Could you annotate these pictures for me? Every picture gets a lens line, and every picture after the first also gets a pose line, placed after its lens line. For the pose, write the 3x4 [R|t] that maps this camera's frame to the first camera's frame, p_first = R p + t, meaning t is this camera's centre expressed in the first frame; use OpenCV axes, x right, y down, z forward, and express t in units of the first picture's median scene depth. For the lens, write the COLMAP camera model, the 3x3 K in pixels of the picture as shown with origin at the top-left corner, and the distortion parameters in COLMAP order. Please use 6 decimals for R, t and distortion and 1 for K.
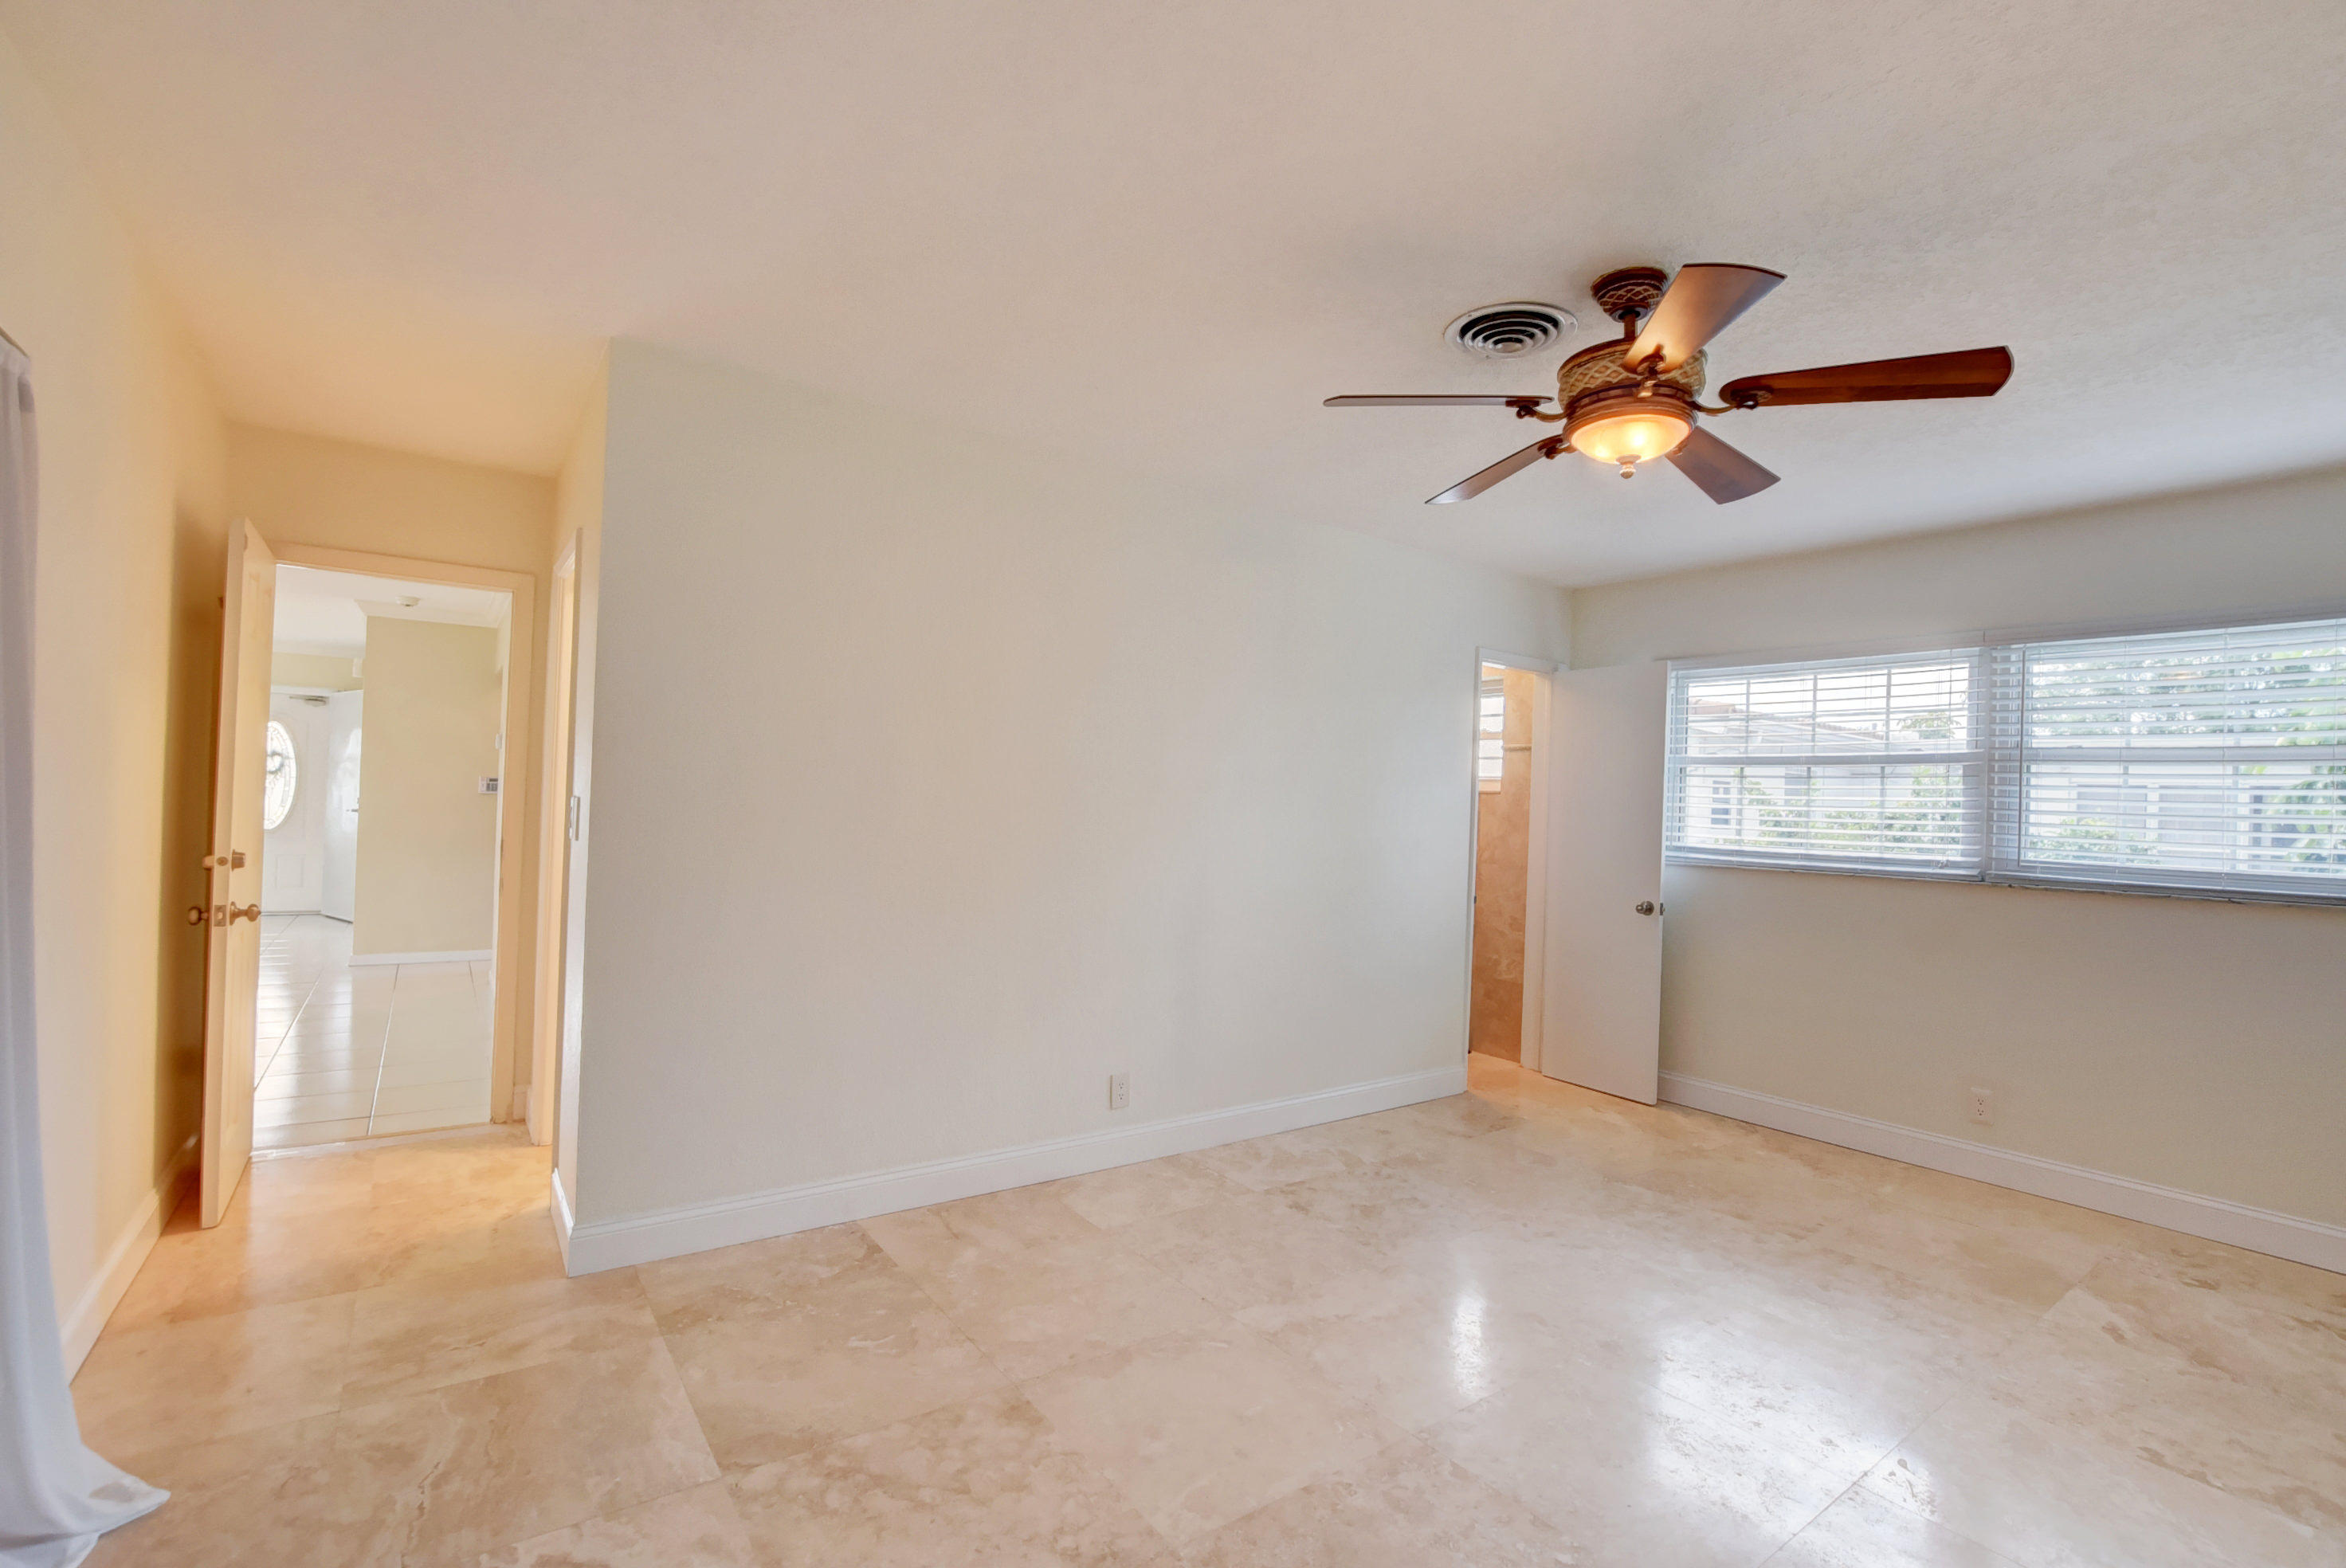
lens RADIAL K [[1036.5, 0, 1175.4], [0, 1036.5, 796.9], [0, 0, 1]] dist [-0.028543, 0.000211]
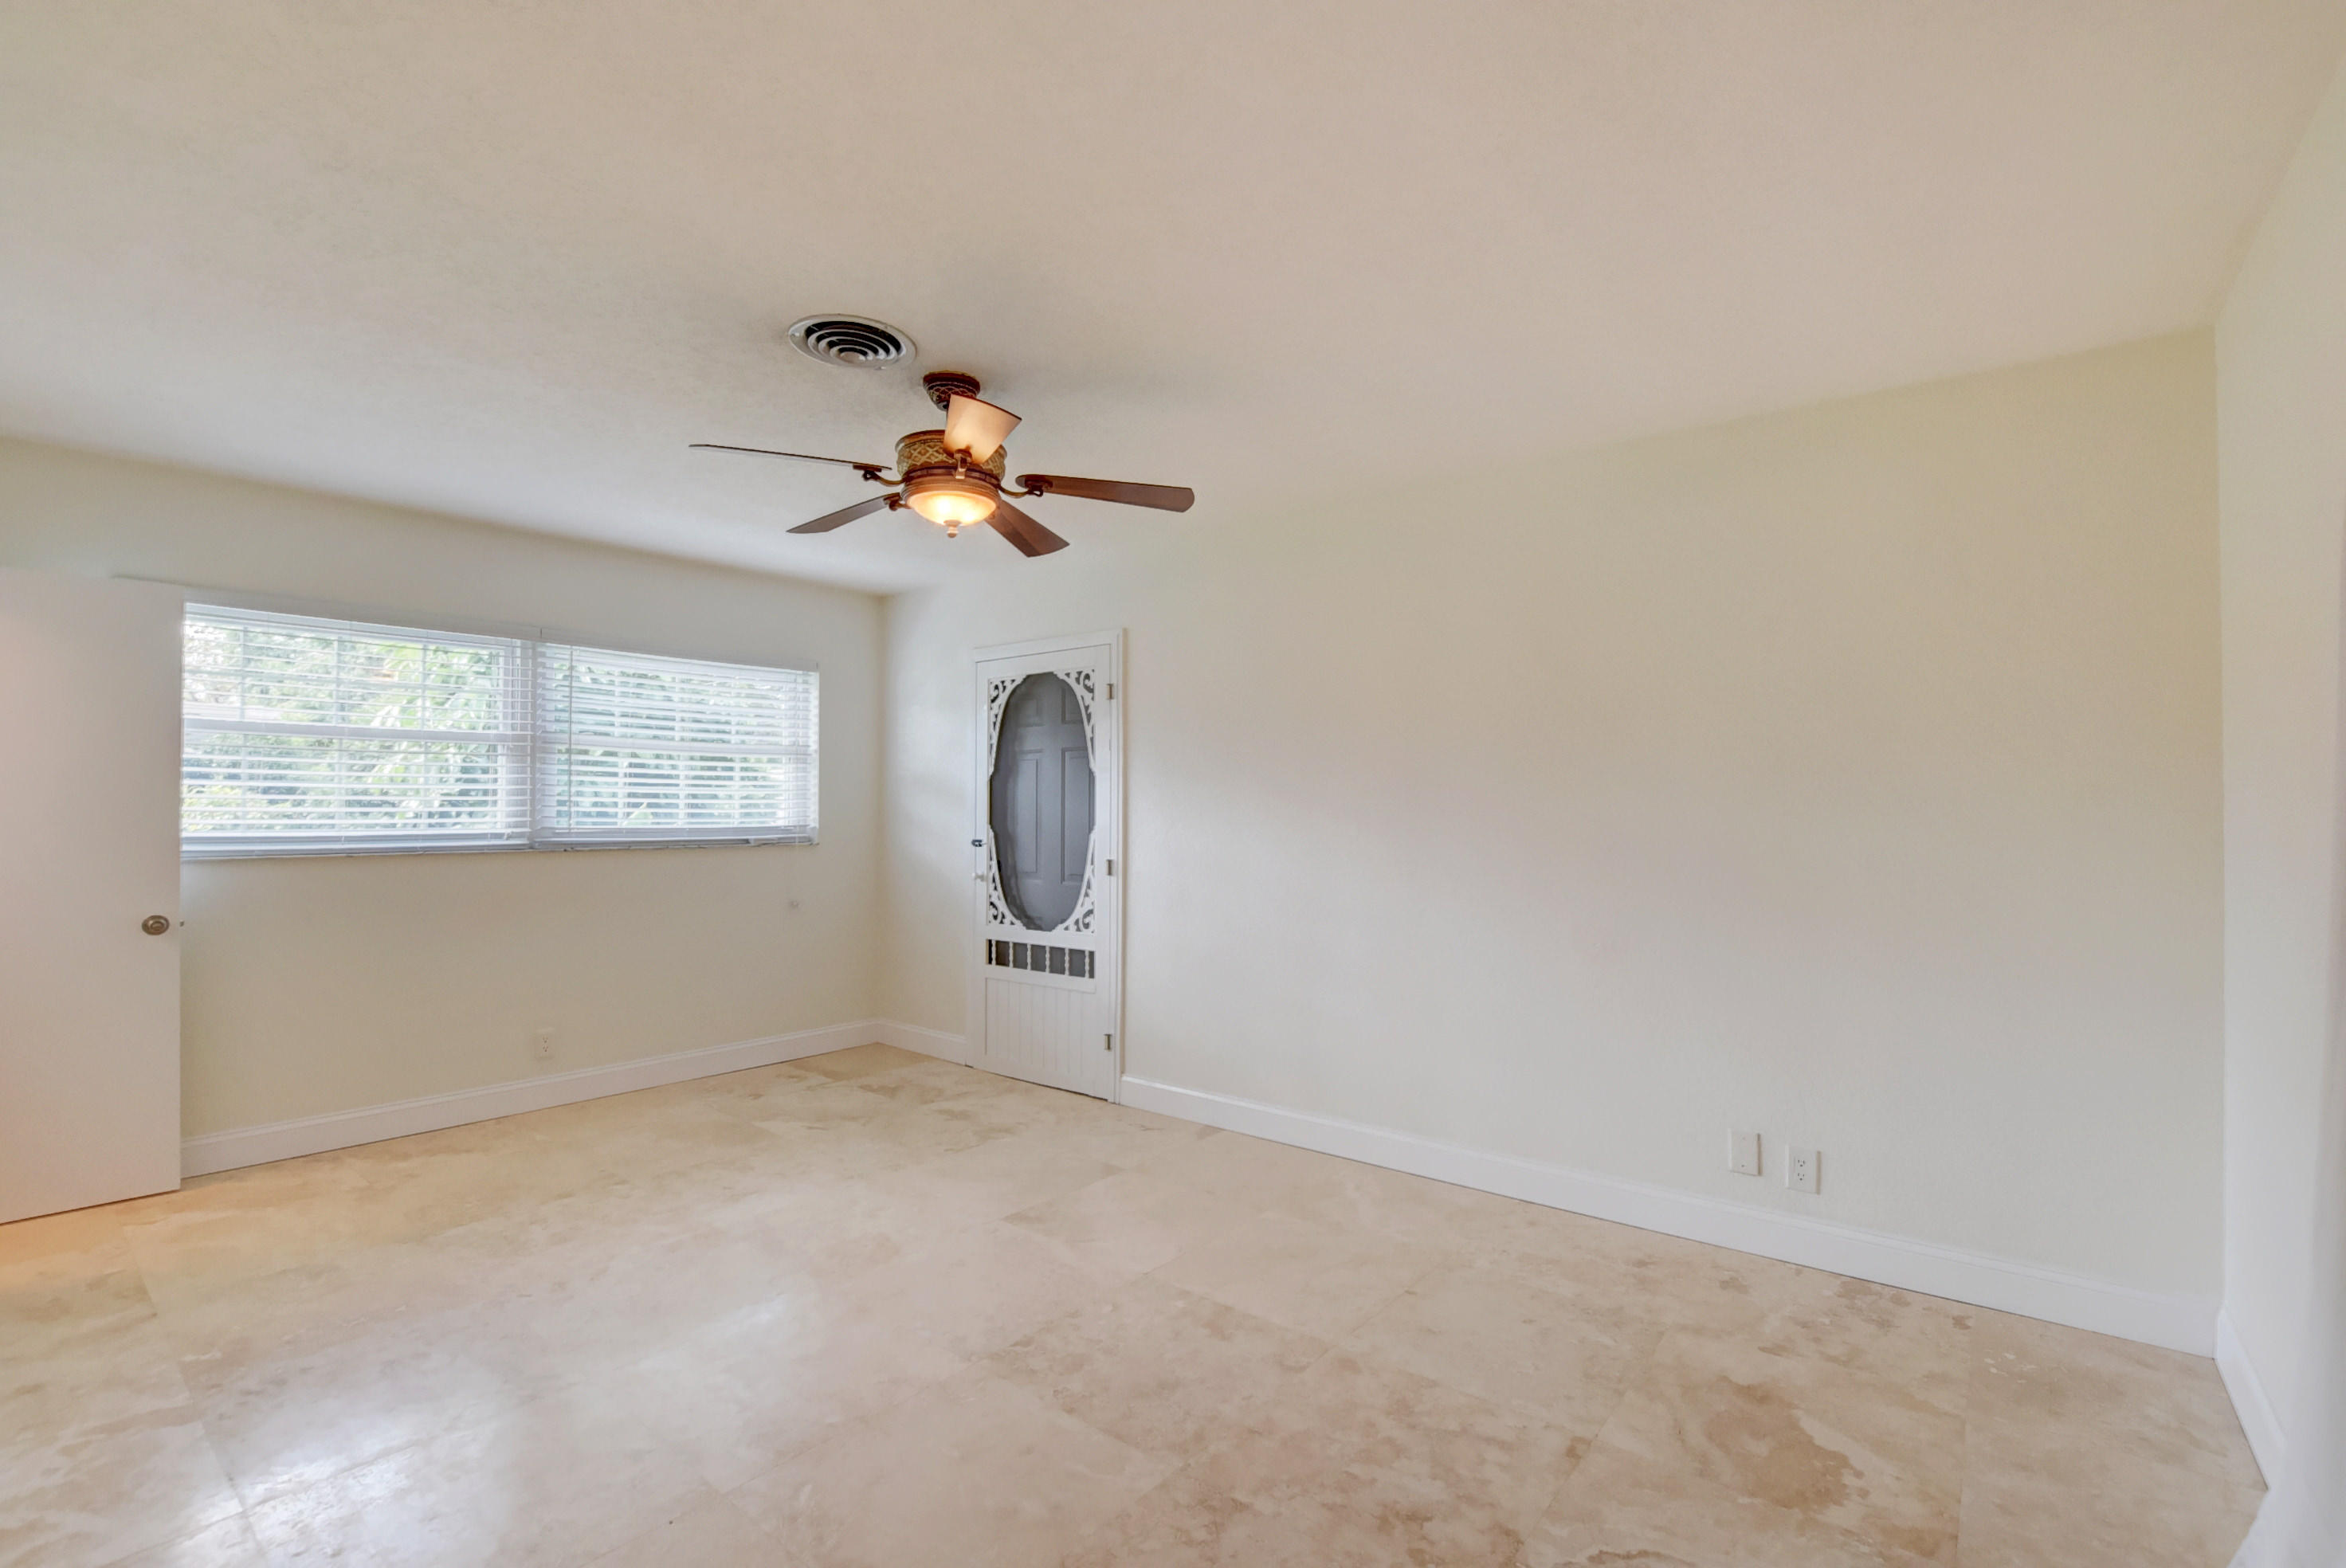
lens RADIAL K [[1036.5, 0, 1175.4], [0, 1036.5, 796.9], [0, 0, 1]] dist [-0.028543, 0.000211]
pose [[-0.259360, -0.026098, 0.965428, -0.504679], [-0.019005, 0.999579, 0.021916, -0.013897], [-0.965594, -0.012664, -0.259747, 0.614832]]
